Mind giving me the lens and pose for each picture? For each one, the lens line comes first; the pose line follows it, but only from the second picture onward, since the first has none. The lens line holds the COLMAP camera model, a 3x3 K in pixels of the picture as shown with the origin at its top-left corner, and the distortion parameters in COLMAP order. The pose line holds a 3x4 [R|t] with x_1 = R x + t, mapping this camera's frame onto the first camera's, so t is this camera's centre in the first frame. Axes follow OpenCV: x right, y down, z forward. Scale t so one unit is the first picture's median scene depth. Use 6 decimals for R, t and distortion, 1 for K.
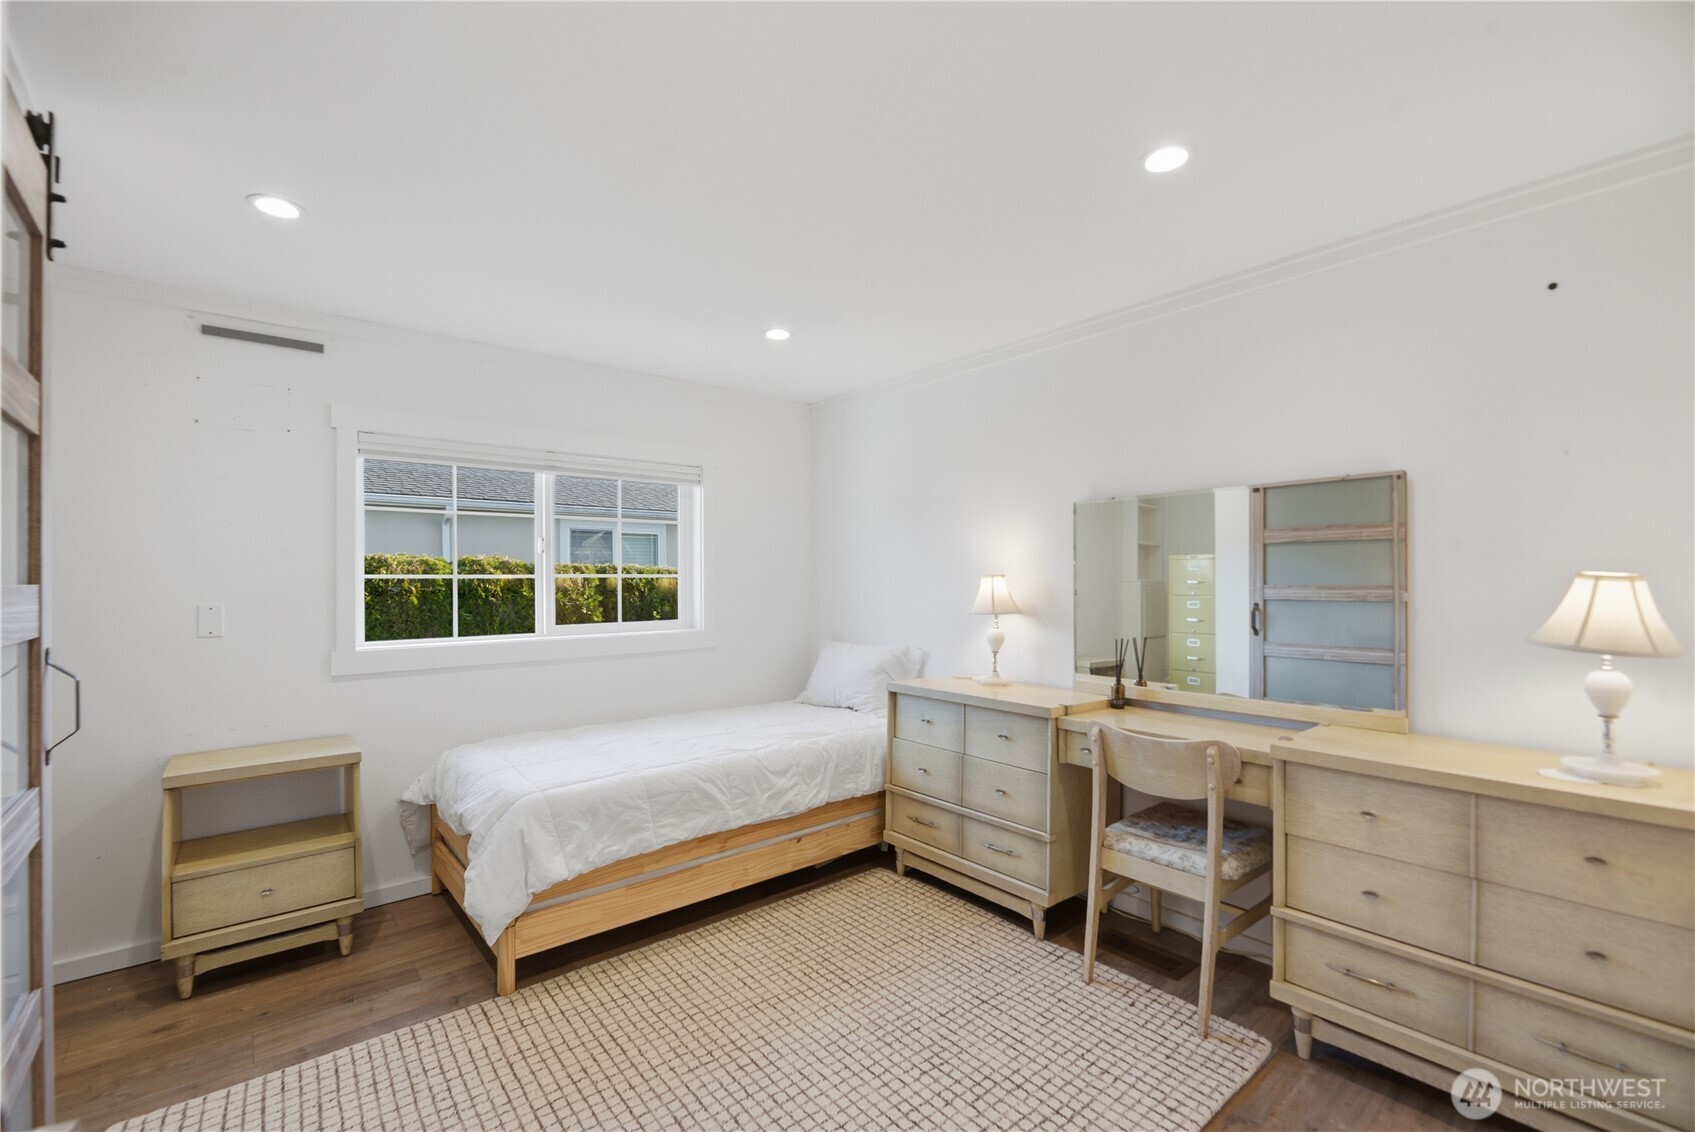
lens RADIAL K [[710.6, 0, 834.5], [0, 710.6, 582.5], [0, 0, 1]] dist [0.002080, -0.005488]
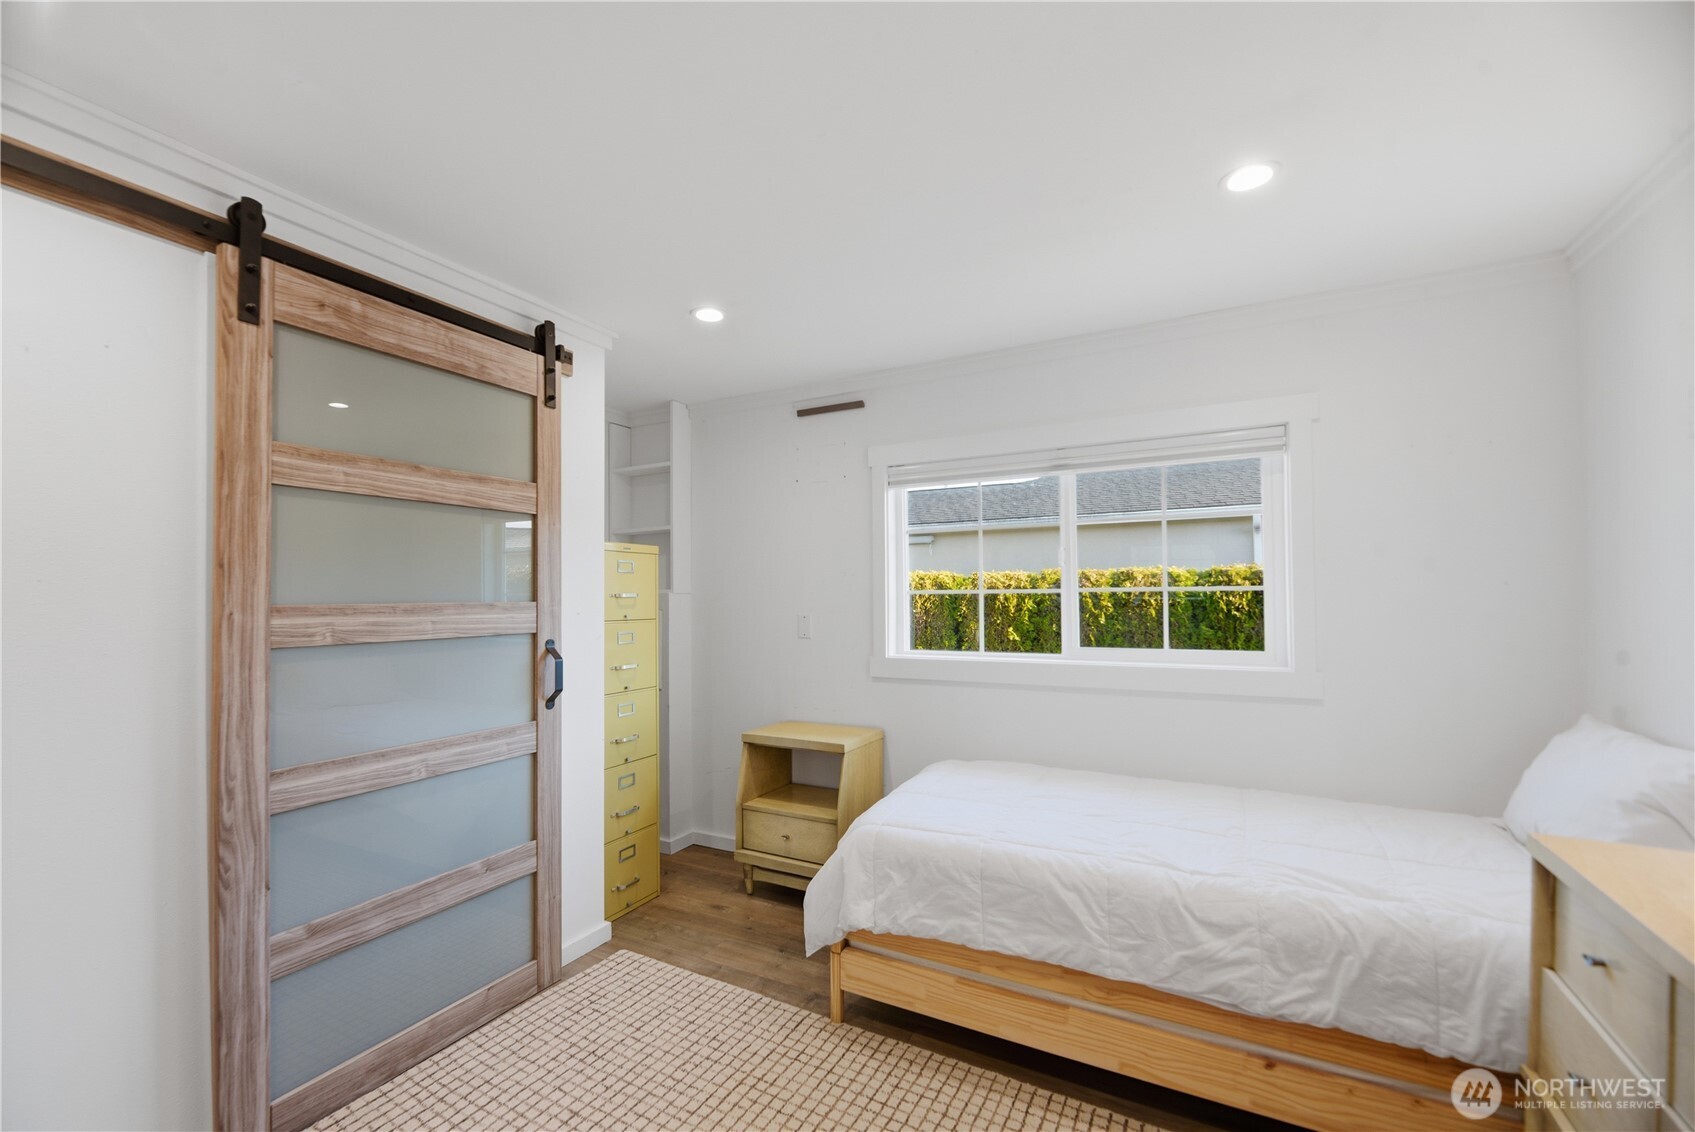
lens RADIAL K [[684.5, 0, 818.4], [0, 684.5, 586.7], [0, 0, 1]] dist [-0.001462, -0.004800]
pose [[0.382072, -0.011250, -0.924064, 0.328107], [0.002839, 0.999935, -0.011000, -0.006396], [0.924128, 0.001579, 0.382079, 0.497799]]
